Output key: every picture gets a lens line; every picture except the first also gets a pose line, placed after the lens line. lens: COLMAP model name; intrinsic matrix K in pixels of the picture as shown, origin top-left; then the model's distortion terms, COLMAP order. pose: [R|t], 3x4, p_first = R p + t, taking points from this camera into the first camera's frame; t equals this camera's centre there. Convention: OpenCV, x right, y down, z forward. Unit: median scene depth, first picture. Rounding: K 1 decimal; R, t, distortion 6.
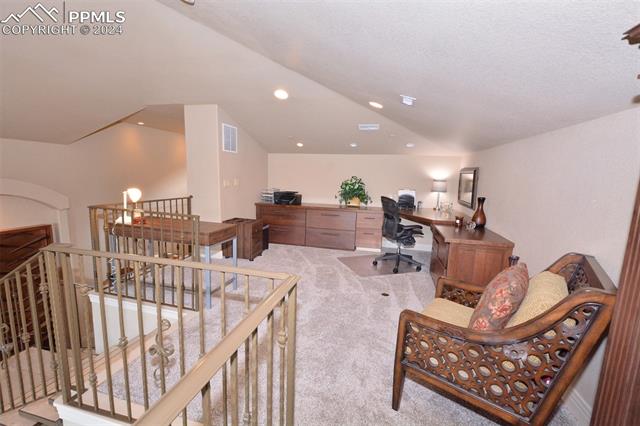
lens RADIAL K [[281.0, 0, 320.0], [0, 281.0, 215.1], [0, 0, 1]] dist [-0.001963, -0.000054]
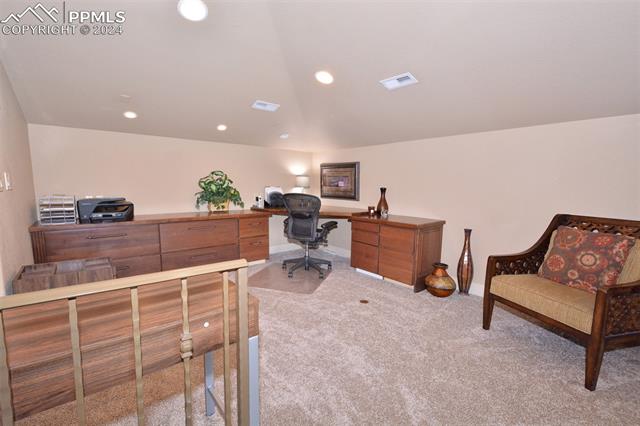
lens RADIAL K [[281.0, 0, 319.6], [0, 281.0, 213.7], [0, 0, 1]] dist [-0.001963, -0.000054]
pose [[0.605463, -0.114273, 0.787627, -0.320185], [0.121196, 0.991335, 0.050662, -0.032044], [-0.786591, 0.064784, 0.614066, 0.343326]]
